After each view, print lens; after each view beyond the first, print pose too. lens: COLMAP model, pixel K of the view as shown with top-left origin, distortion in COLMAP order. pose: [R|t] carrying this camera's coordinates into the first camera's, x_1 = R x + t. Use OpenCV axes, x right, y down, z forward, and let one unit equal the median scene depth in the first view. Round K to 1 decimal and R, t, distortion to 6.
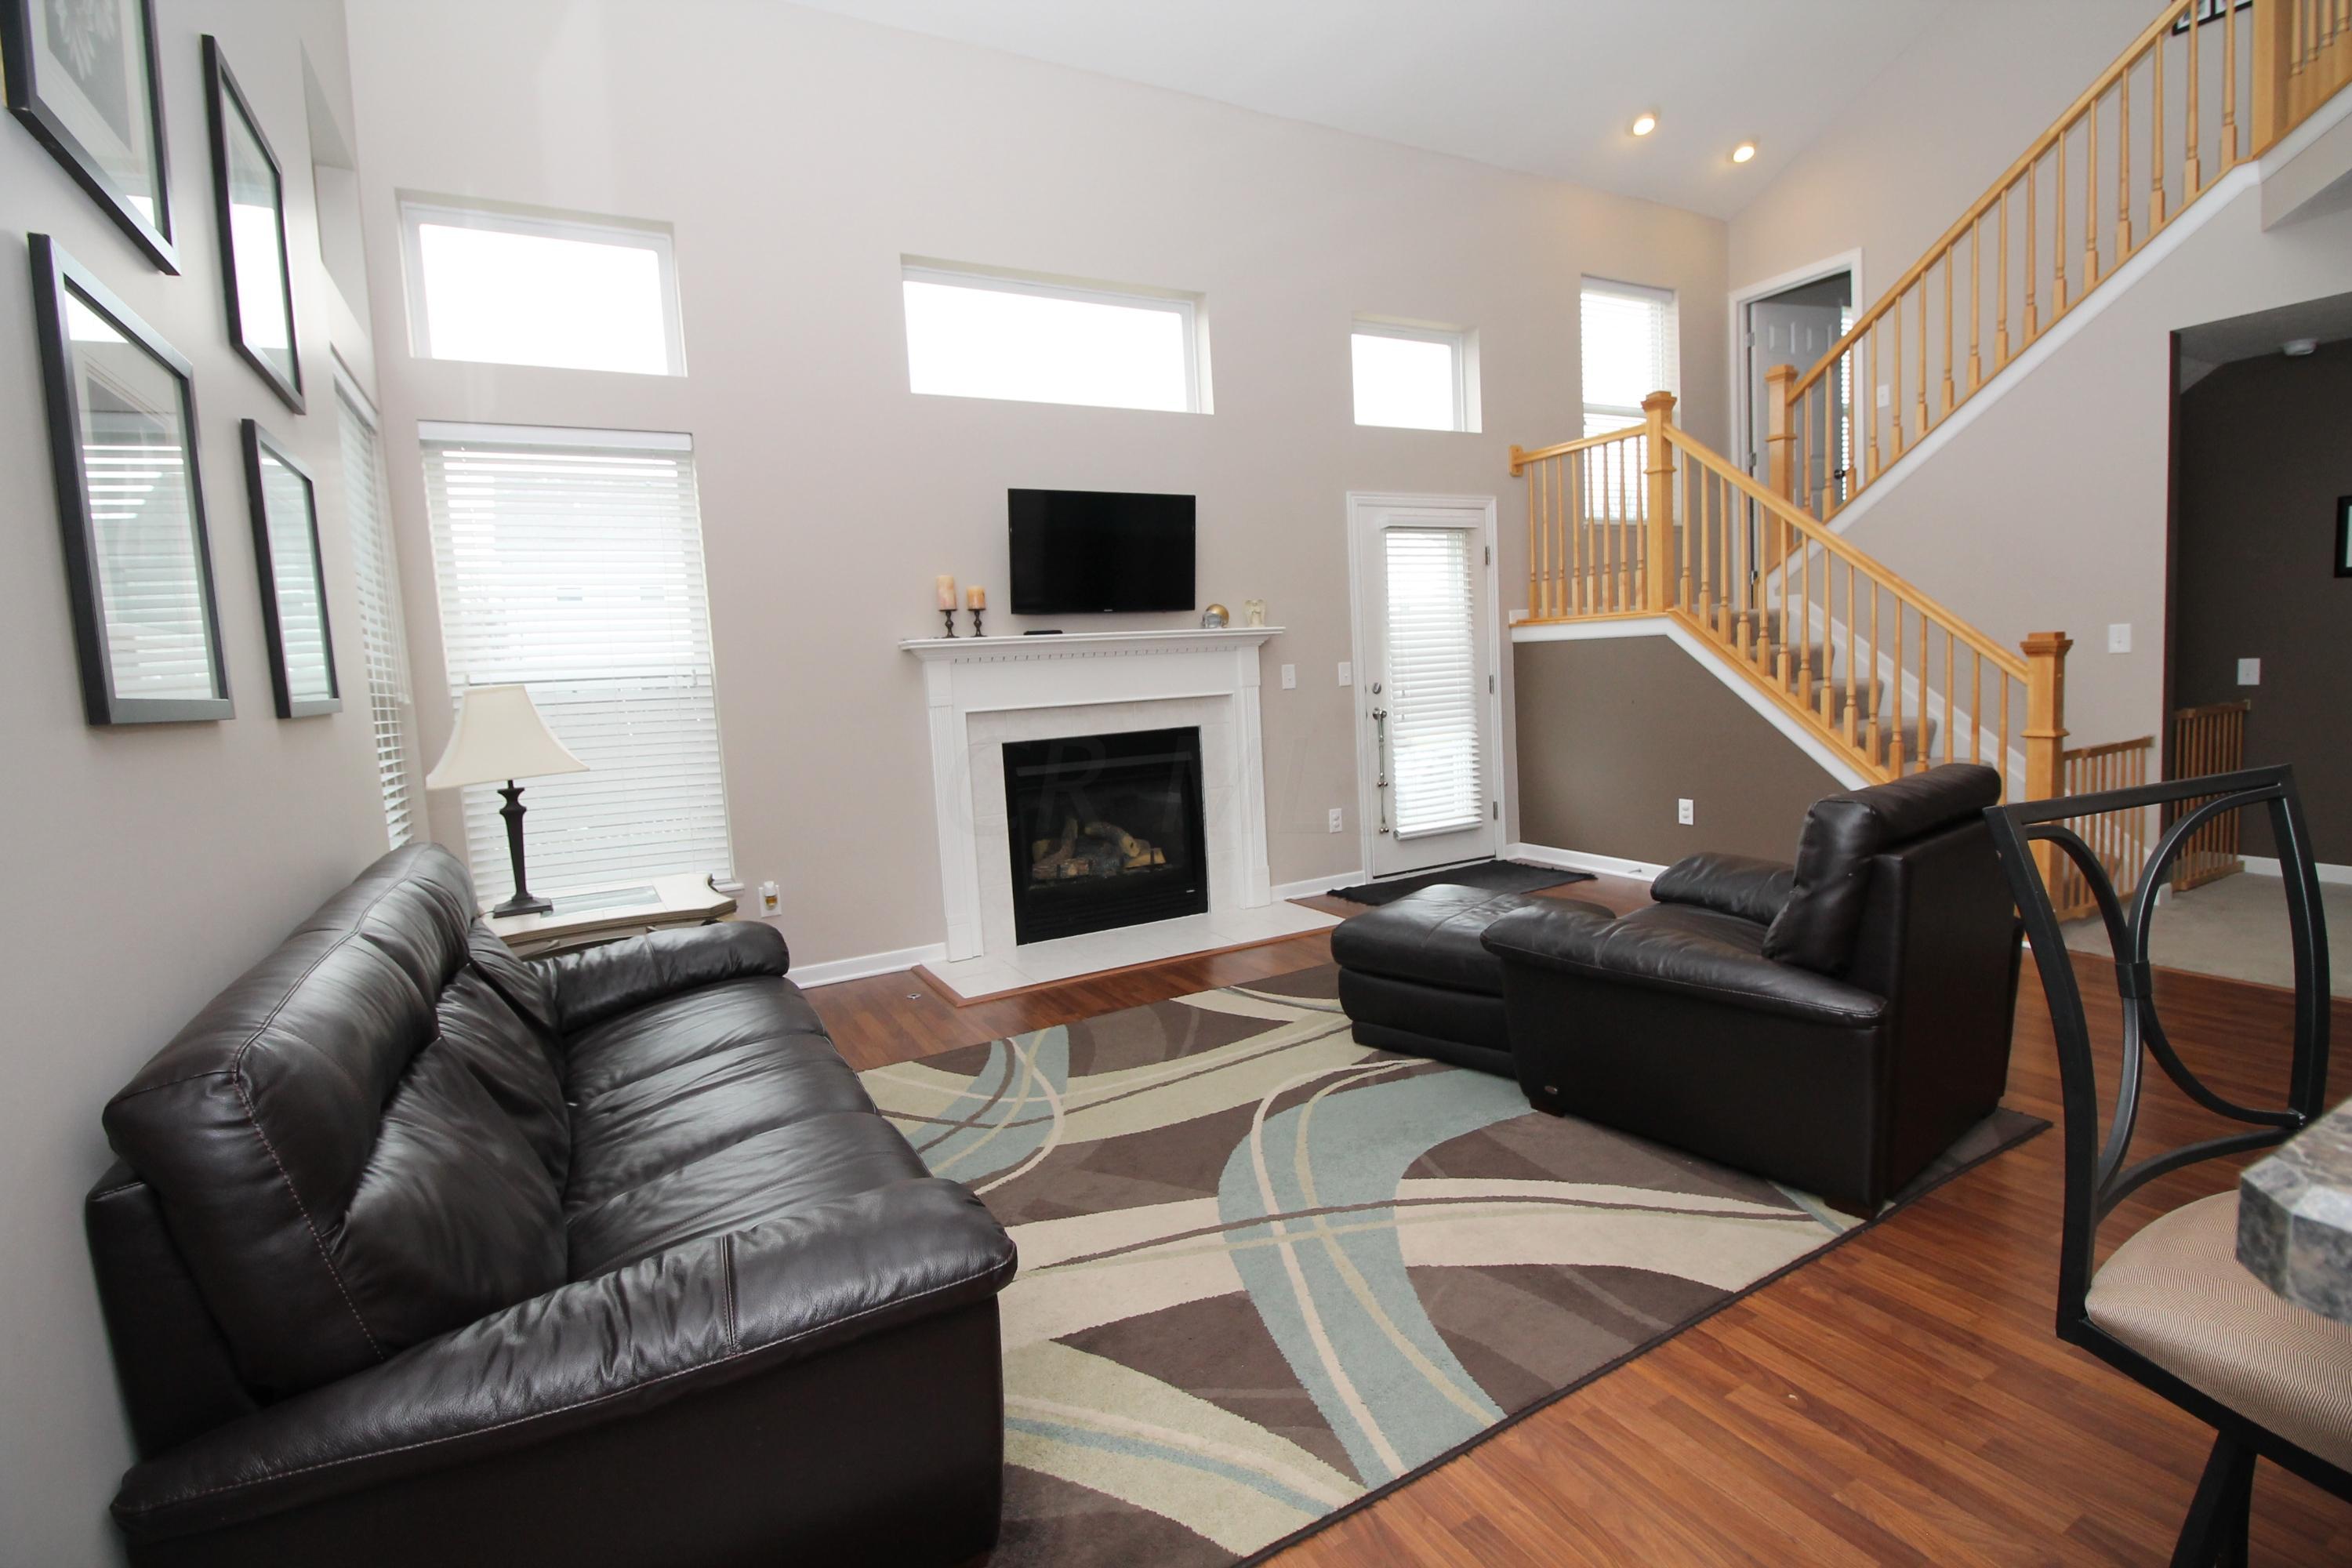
lens RADIAL K [[1103.0, 0, 1197.1], [0, 1103.0, 759.0], [0, 0, 1]] dist [-0.011120, -0.001749]
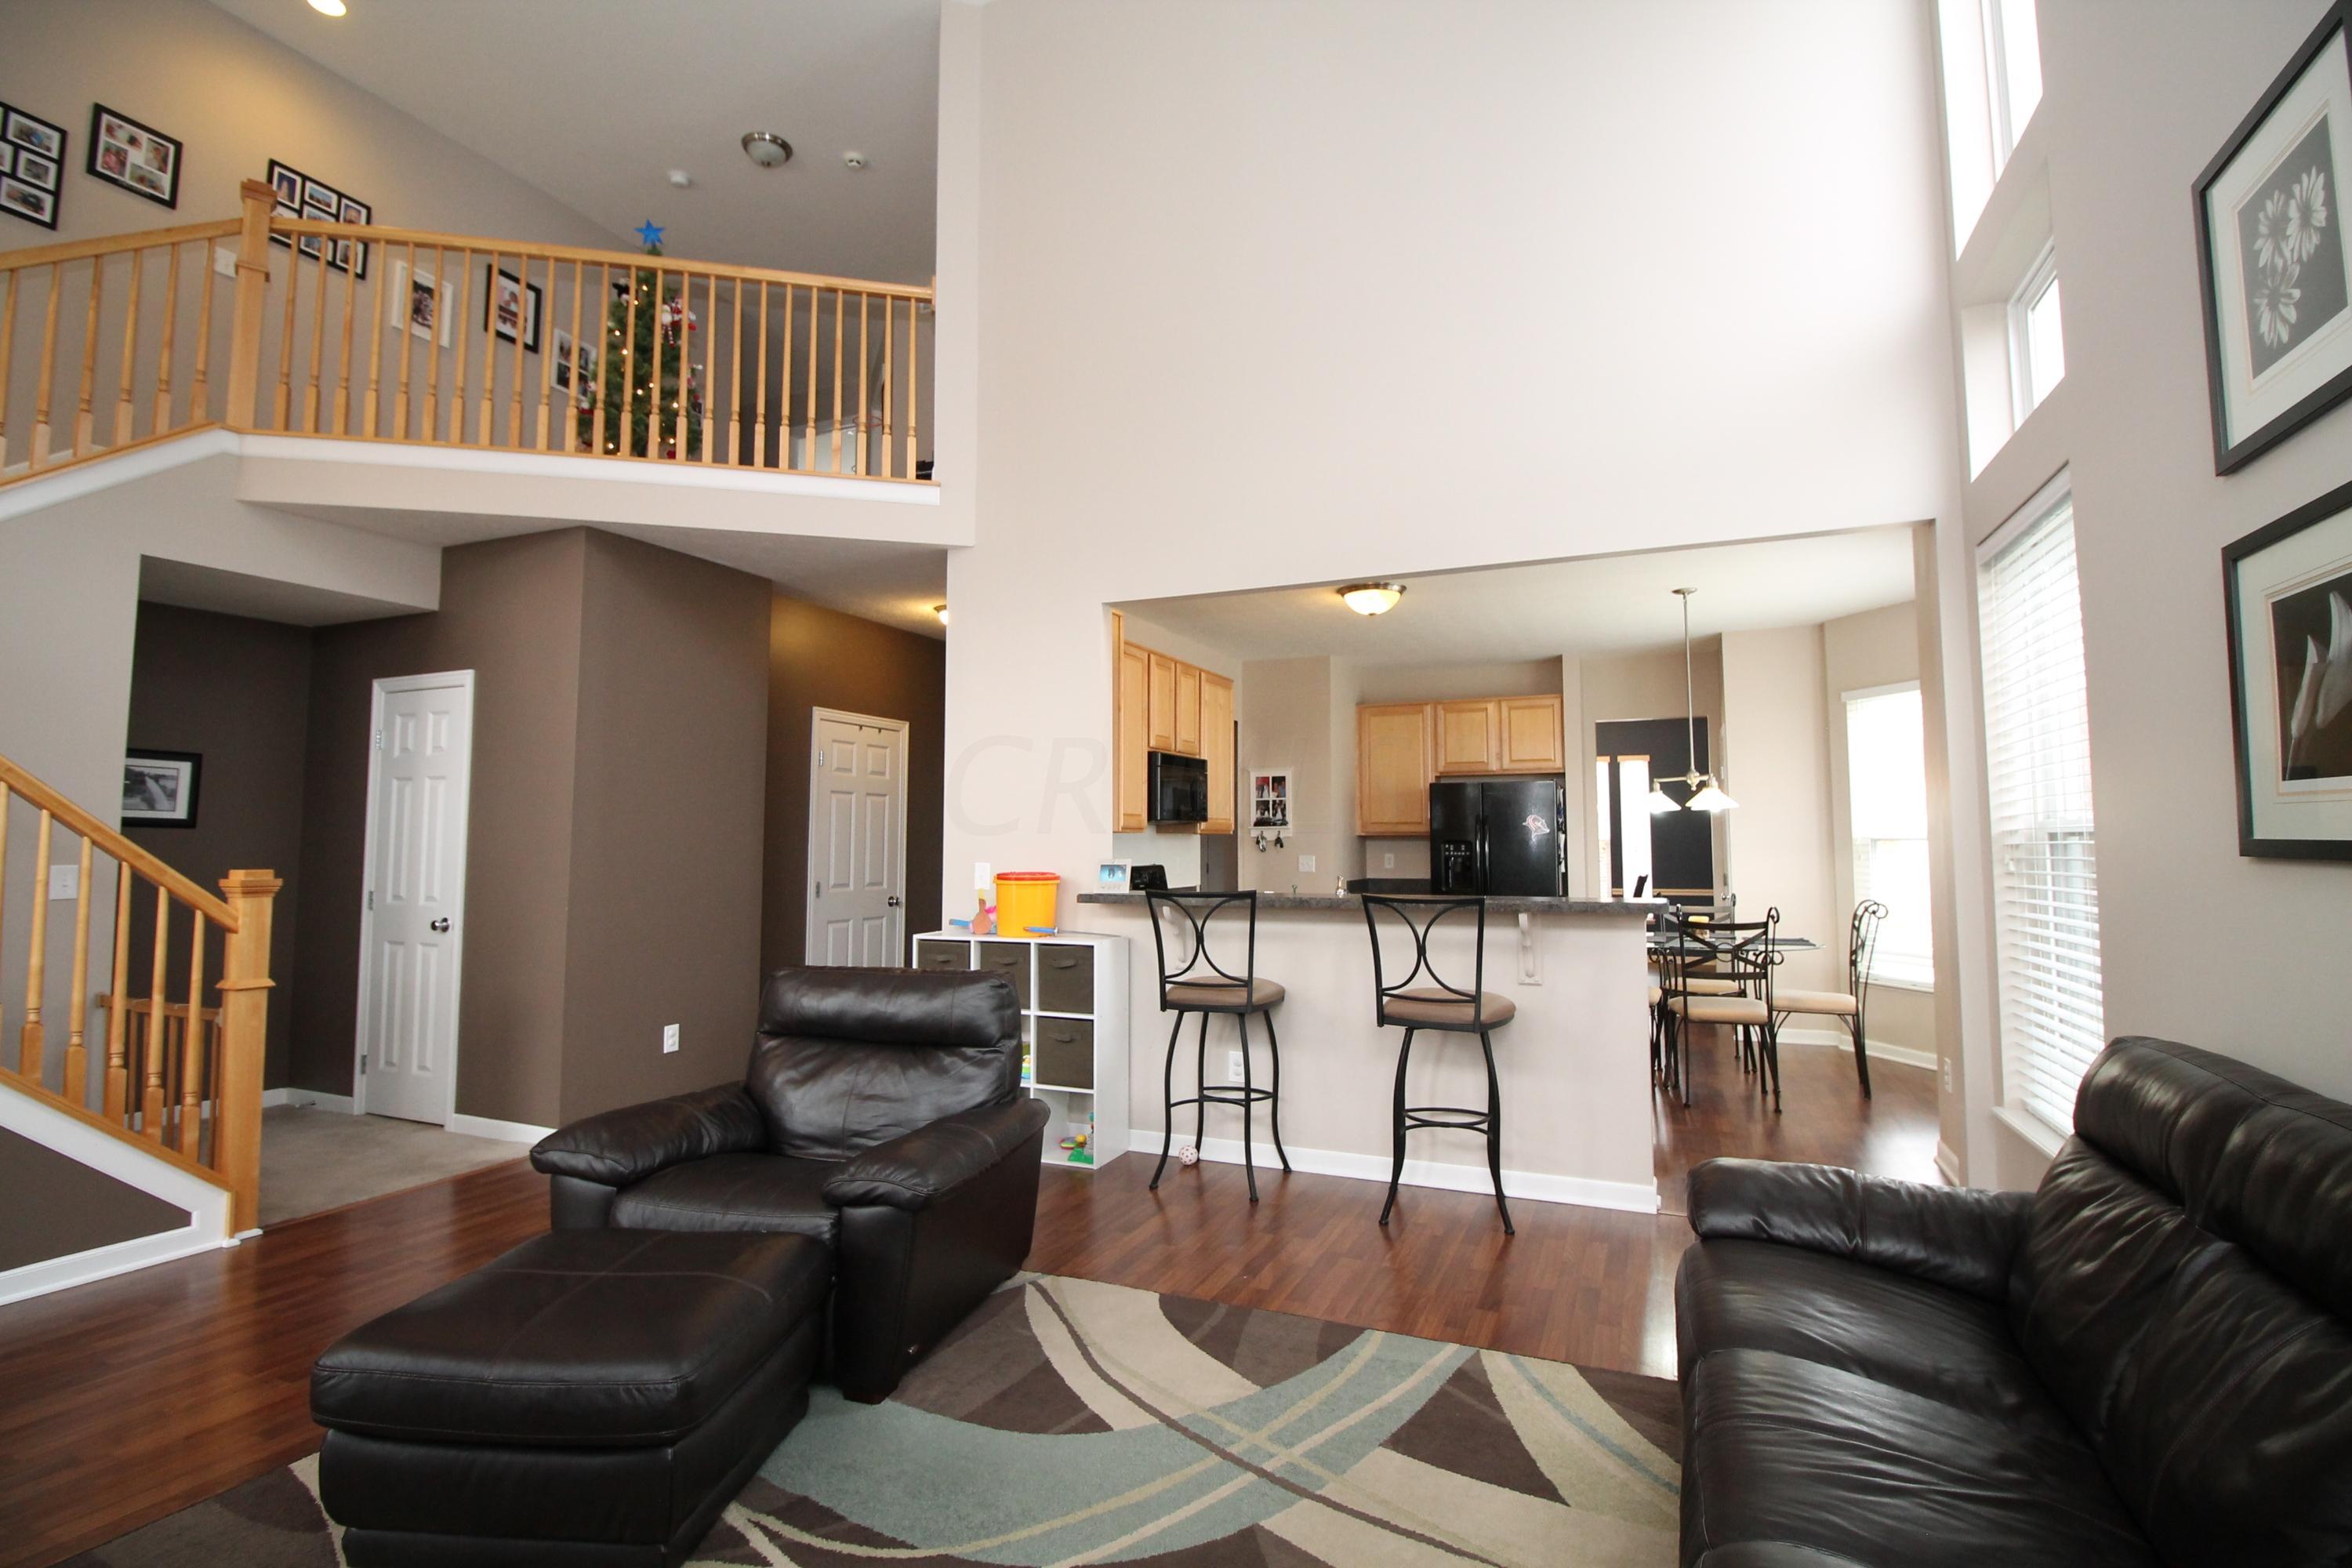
lens RADIAL K [[1103.0, 0, 1177.1], [0, 1103.0, 768.1], [0, 0, 1]] dist [-0.011120, -0.001749]
pose [[-0.605037, 0.107292, 0.788935, -0.508180], [0.099939, 0.993276, -0.058438, -0.088329], [-0.789901, 0.043488, -0.611691, 1.204994]]
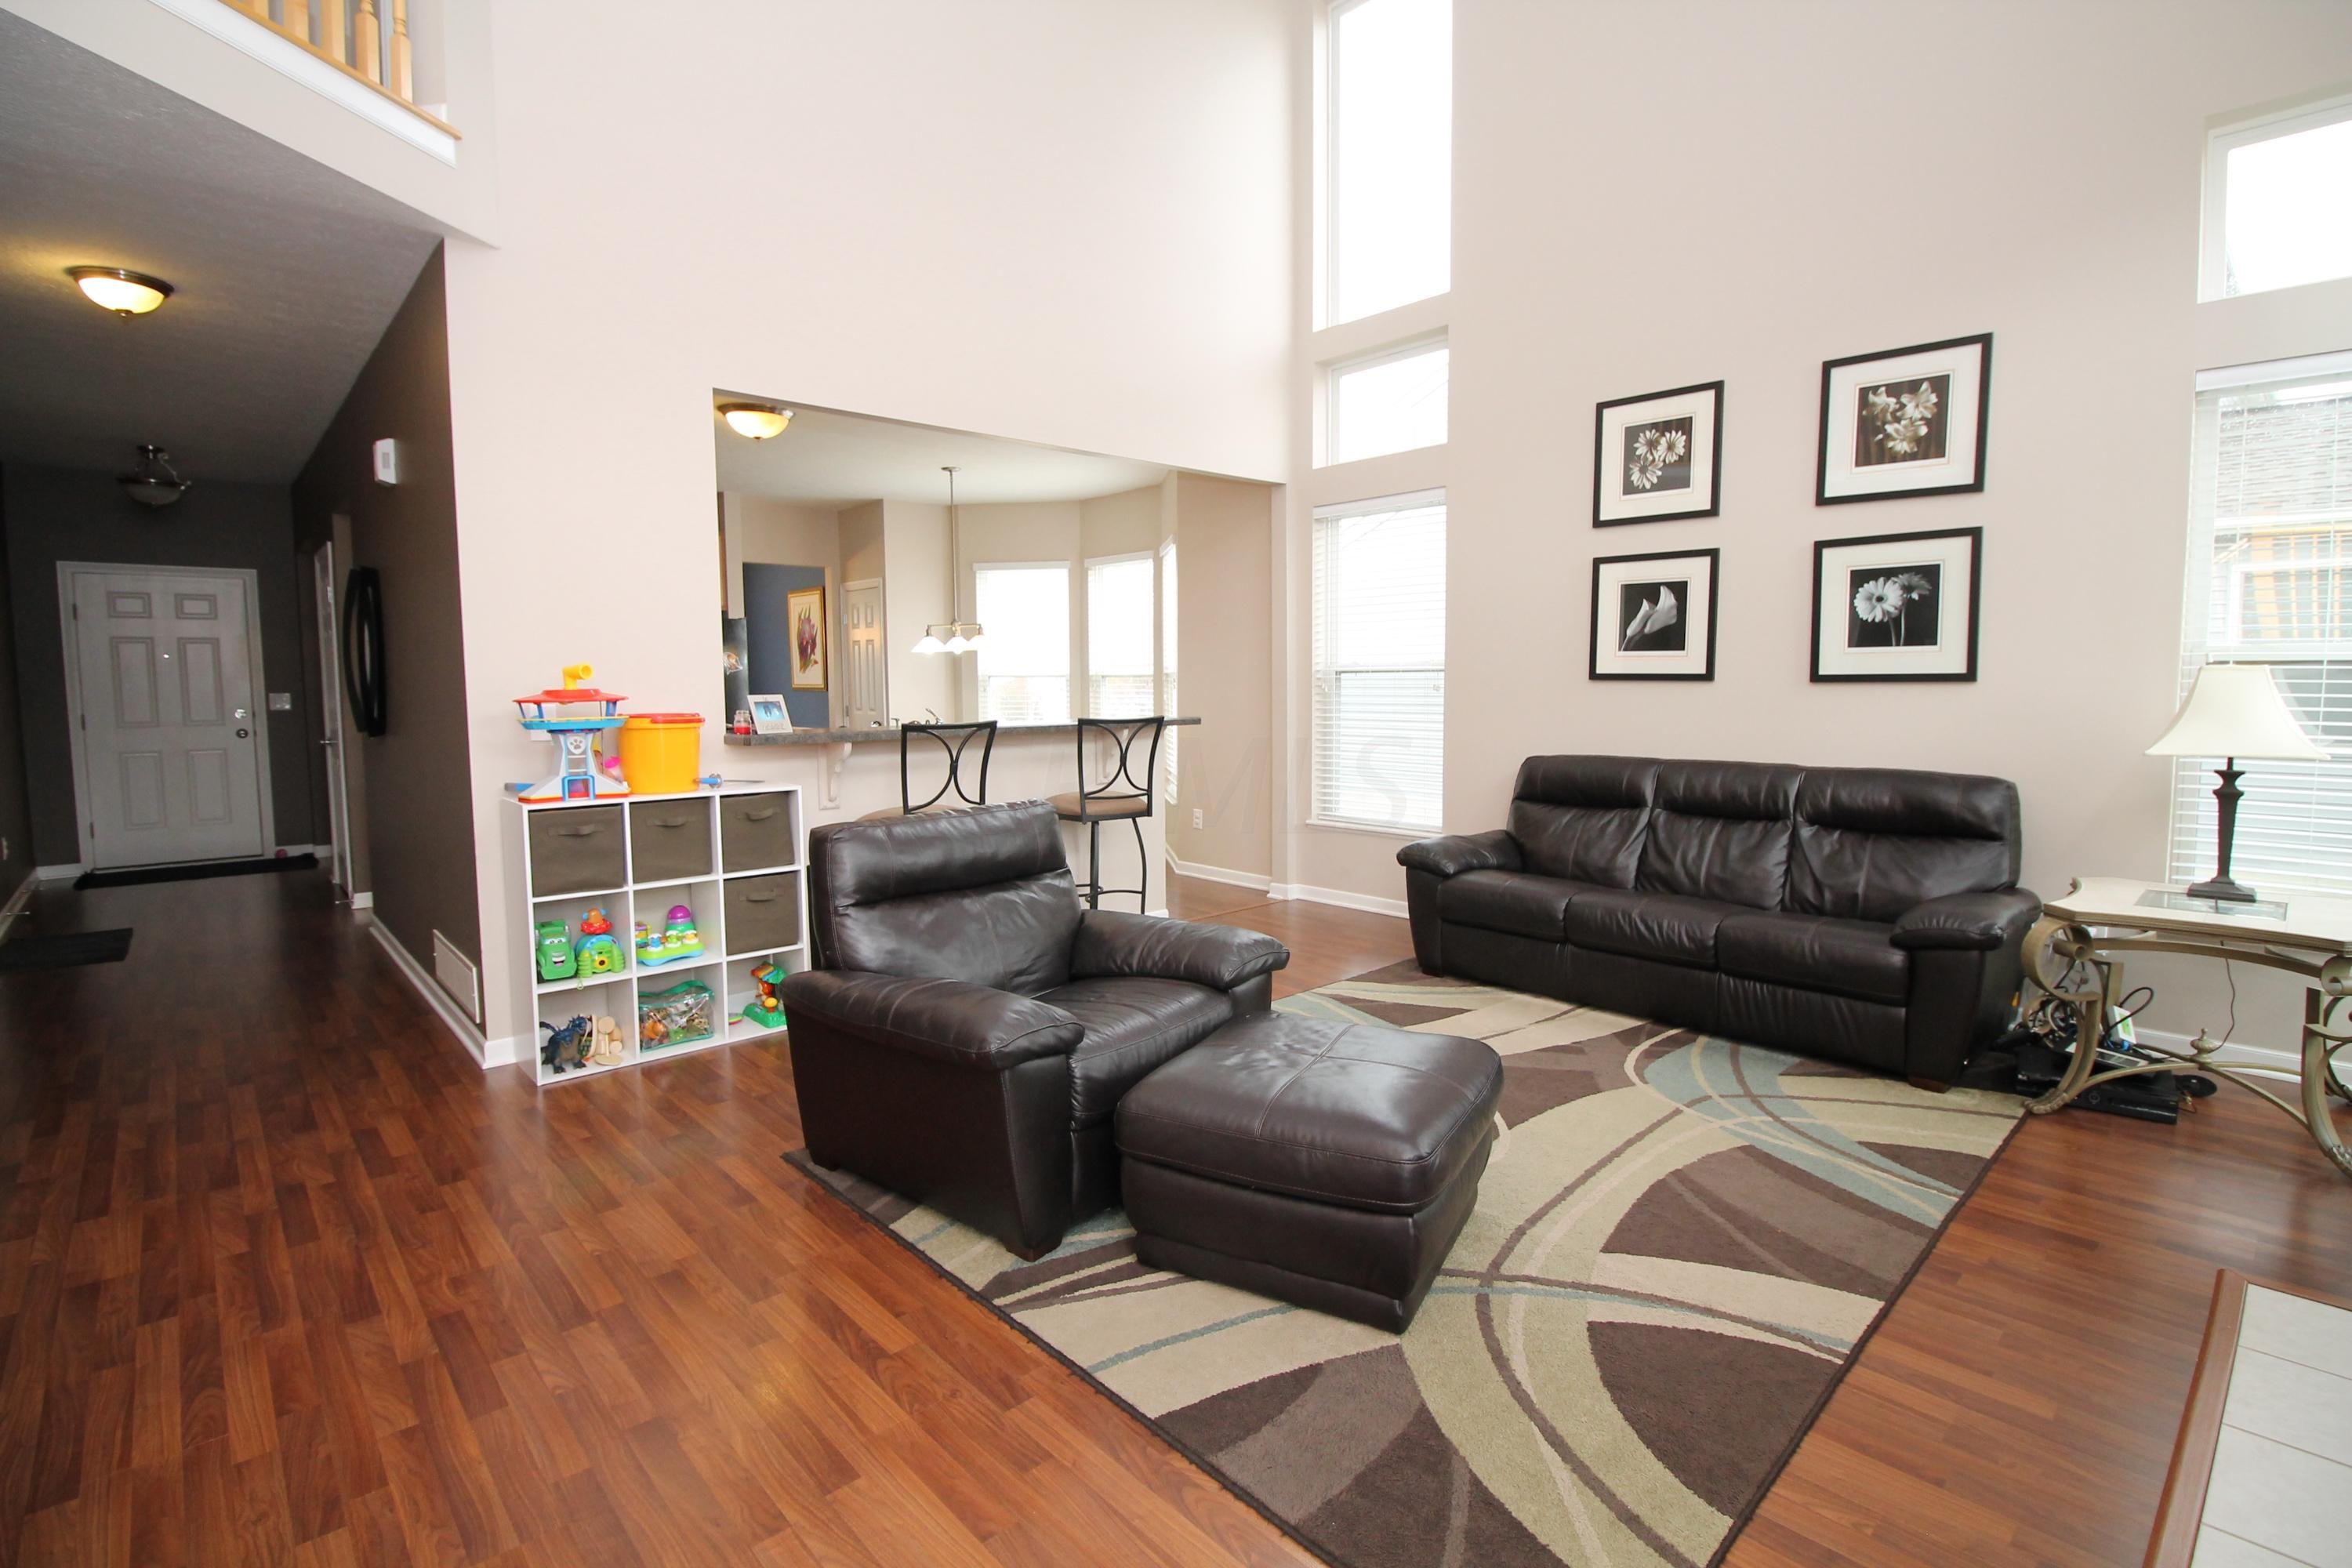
lens RADIAL K [[1103.0, 0, 1198.3], [0, 1103.0, 778.9], [0, 0, 1]] dist [-0.011120, -0.001749]
pose [[-0.970916, 0.078669, -0.226126, 0.511726], [0.037138, 0.982530, 0.182359, -0.184080], [0.236521, 0.168657, -0.956876, 1.765305]]
